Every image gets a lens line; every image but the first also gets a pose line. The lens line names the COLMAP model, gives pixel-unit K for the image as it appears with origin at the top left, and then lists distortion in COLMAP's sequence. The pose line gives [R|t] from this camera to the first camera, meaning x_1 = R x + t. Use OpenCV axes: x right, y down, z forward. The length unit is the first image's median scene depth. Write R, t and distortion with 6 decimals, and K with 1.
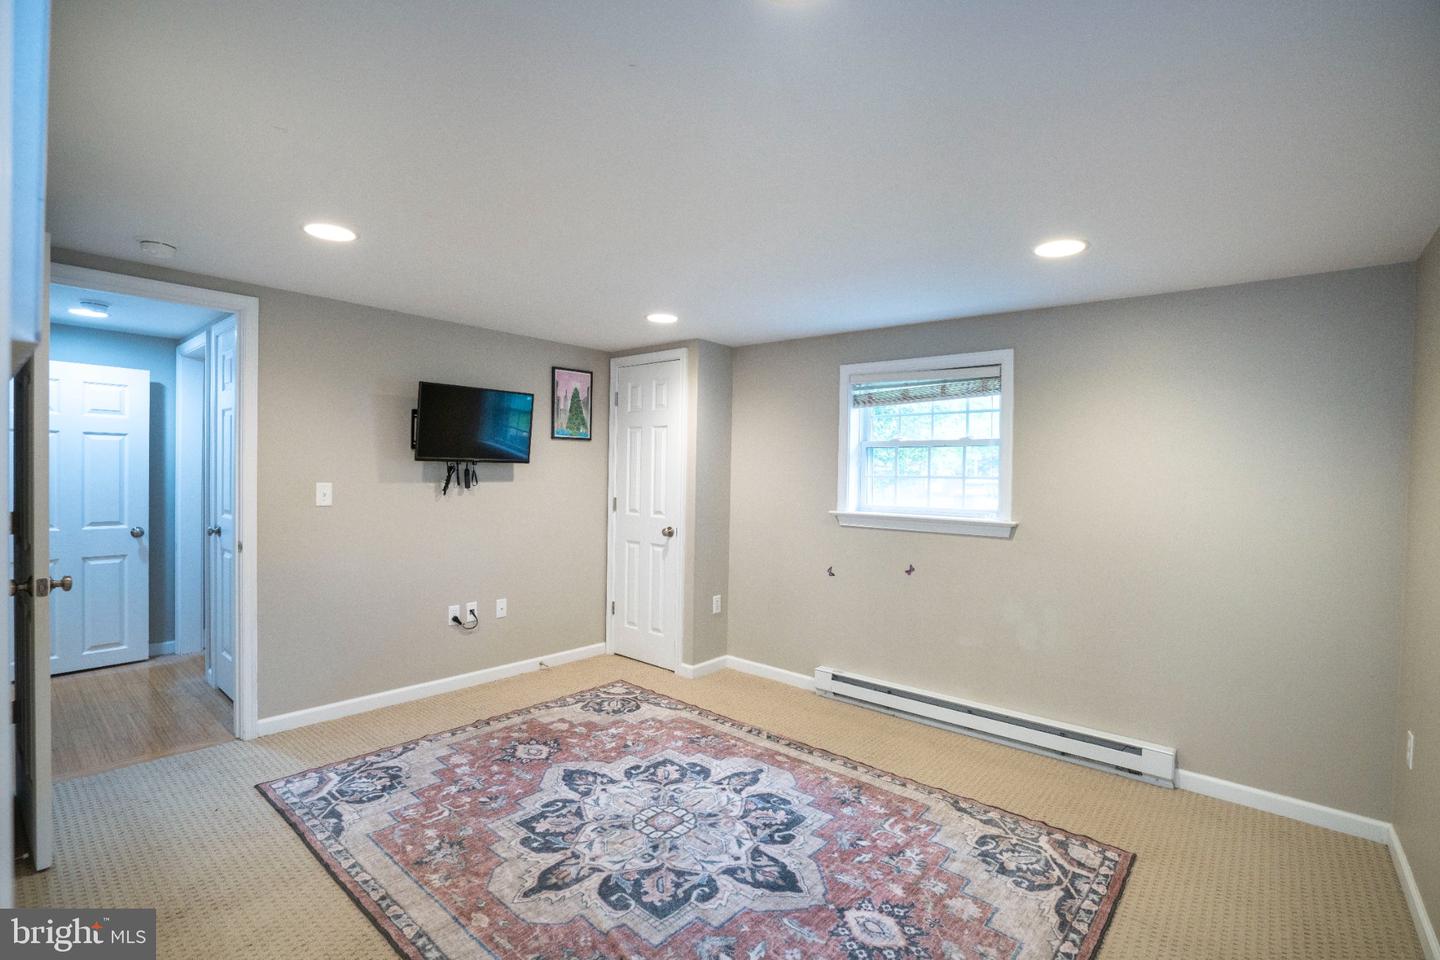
lens RADIAL K [[658.5, 0, 717.5], [0, 658.5, 478.1], [0, 0, 1]] dist [-0.036518, 0.005104]
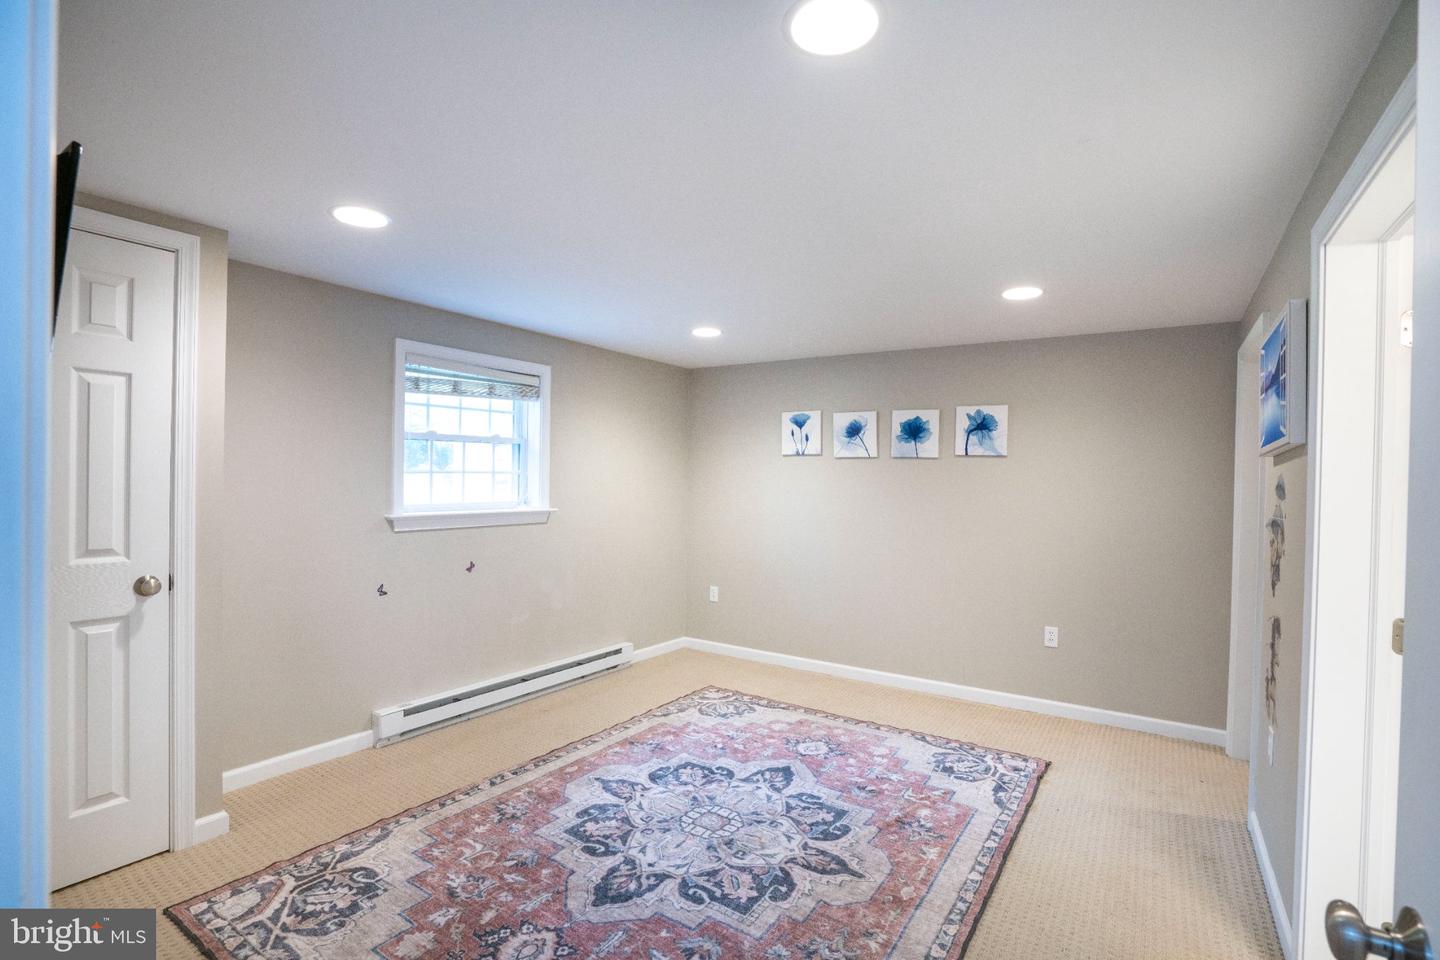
lens RADIAL K [[658.5, 0, 716.6], [0, 658.5, 482.4], [0, 0, 1]] dist [-0.036518, 0.005104]
pose [[-0.111575, -0.027314, 0.993381, -0.908060], [-0.013517, 0.999571, 0.025966, -0.021640], [-0.993664, -0.010531, -0.111897, 0.940430]]
